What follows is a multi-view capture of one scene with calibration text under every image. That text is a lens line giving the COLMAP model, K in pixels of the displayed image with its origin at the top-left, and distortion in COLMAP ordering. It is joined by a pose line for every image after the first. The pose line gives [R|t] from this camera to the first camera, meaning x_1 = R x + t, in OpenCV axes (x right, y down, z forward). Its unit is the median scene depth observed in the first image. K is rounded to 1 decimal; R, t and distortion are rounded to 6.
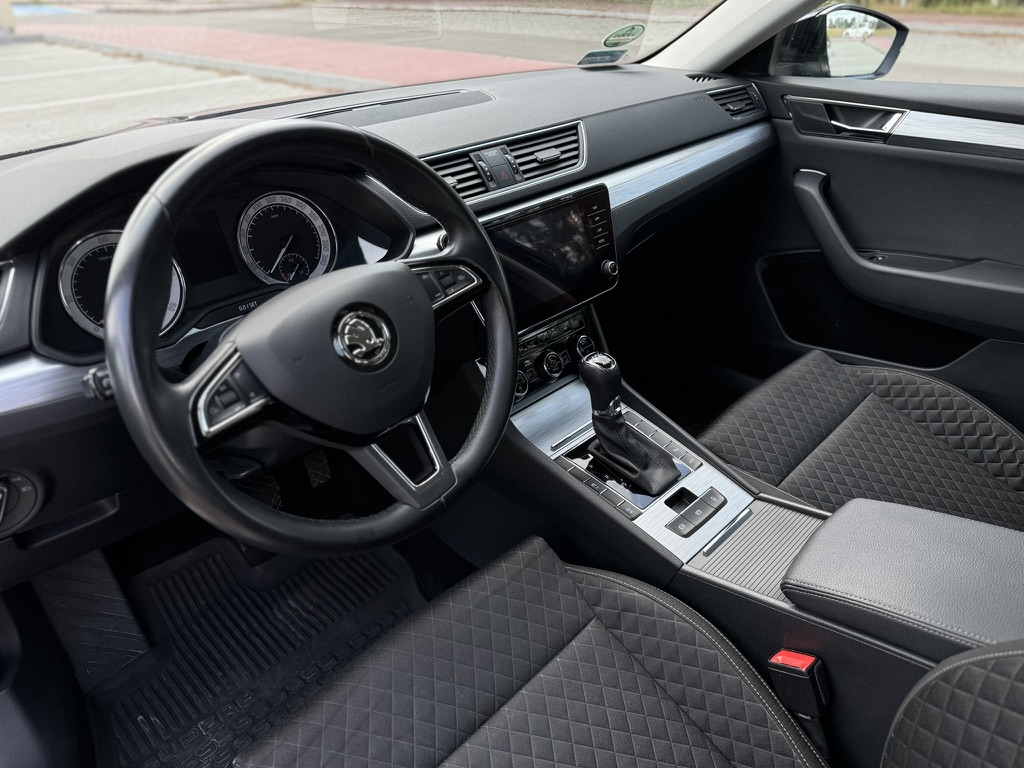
lens RADIAL K [[727.6, 0, 512.0], [0, 727.6, 384.0], [0, 0, 1]] dist [-0.002826, -0.001426]
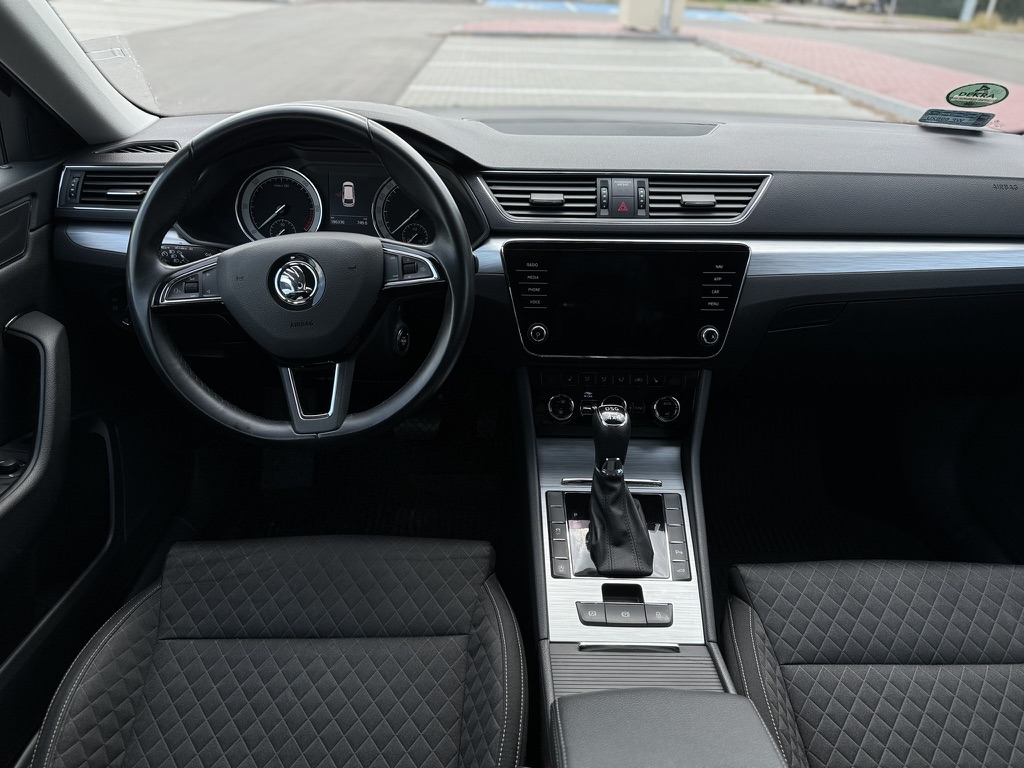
lens RADIAL K [[728.8, 0, 512.0], [0, 728.8, 384.0], [0, 0, 1]] dist [0.000869, -0.024756]
pose [[0.696547, 0.376008, -0.611097, 0.579130], [-0.386076, 0.914296, 0.122504, -0.130814], [0.604786, 0.150600, 0.782019, 0.175500]]
